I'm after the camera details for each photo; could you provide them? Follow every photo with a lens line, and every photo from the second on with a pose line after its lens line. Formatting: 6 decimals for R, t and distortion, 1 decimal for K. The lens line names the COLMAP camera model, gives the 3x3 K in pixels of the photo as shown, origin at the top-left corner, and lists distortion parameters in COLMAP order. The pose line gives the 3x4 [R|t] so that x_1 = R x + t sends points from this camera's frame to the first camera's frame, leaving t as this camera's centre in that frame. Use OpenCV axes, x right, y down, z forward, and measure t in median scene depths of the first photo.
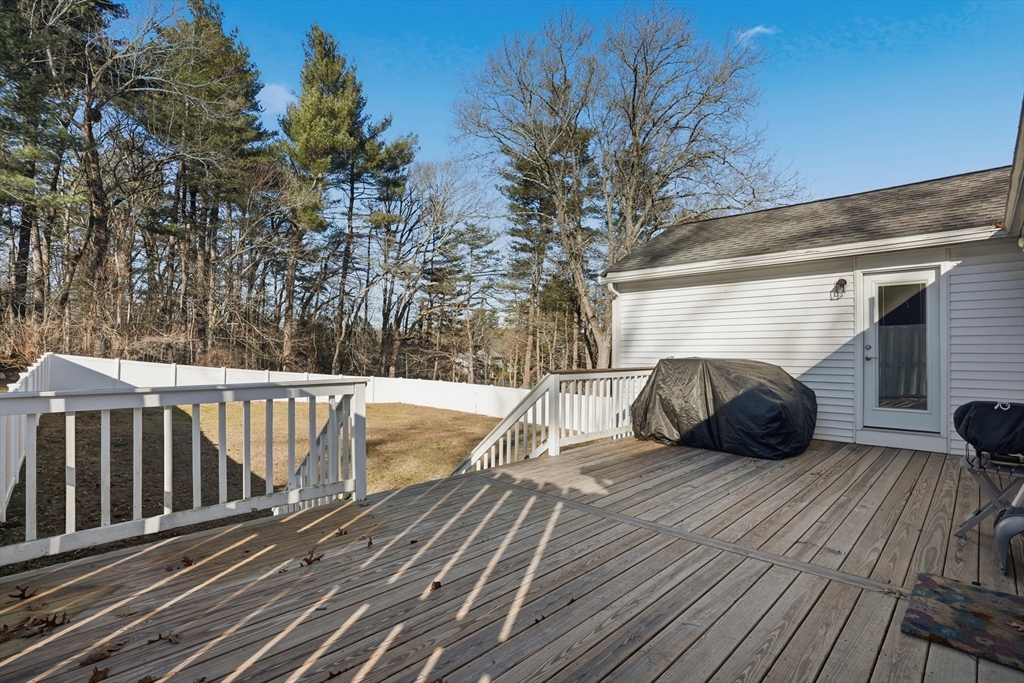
lens RADIAL K [[476.2, 0, 517.2], [0, 476.2, 341.8], [0, 0, 1]] dist [-0.039303, 0.007453]
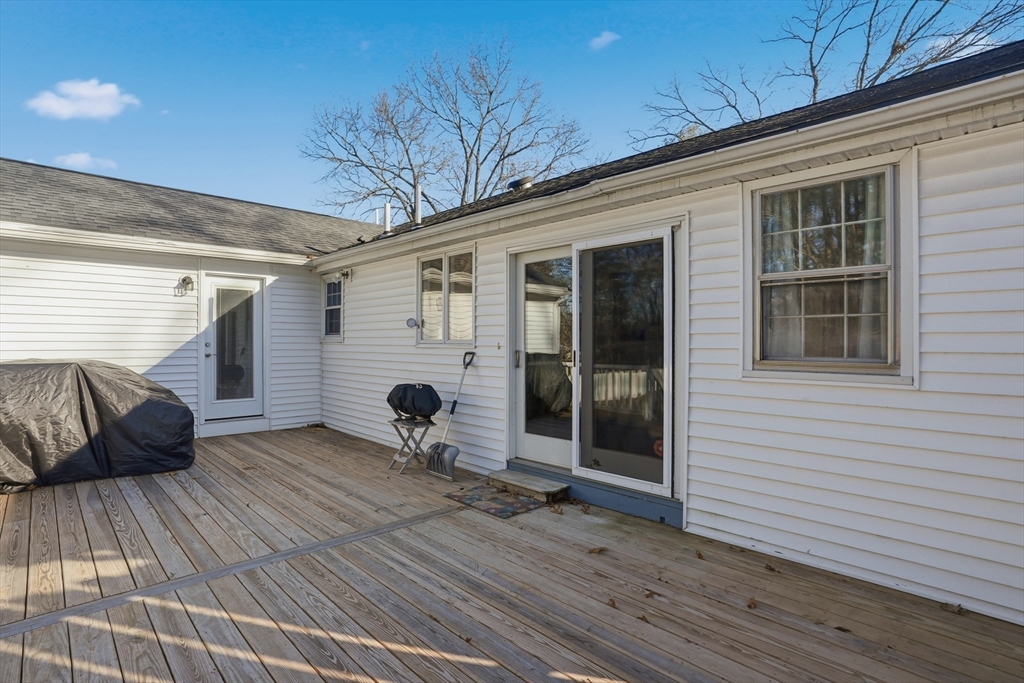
lens RADIAL K [[476.2, 0, 516.7], [0, 476.2, 344.8], [0, 0, 1]] dist [-0.039303, 0.007453]
pose [[0.060132, -0.003268, 0.998185, -0.401759], [-0.023489, 0.999713, 0.004688, -0.014598], [-0.997914, -0.023728, 0.060038, 0.366142]]
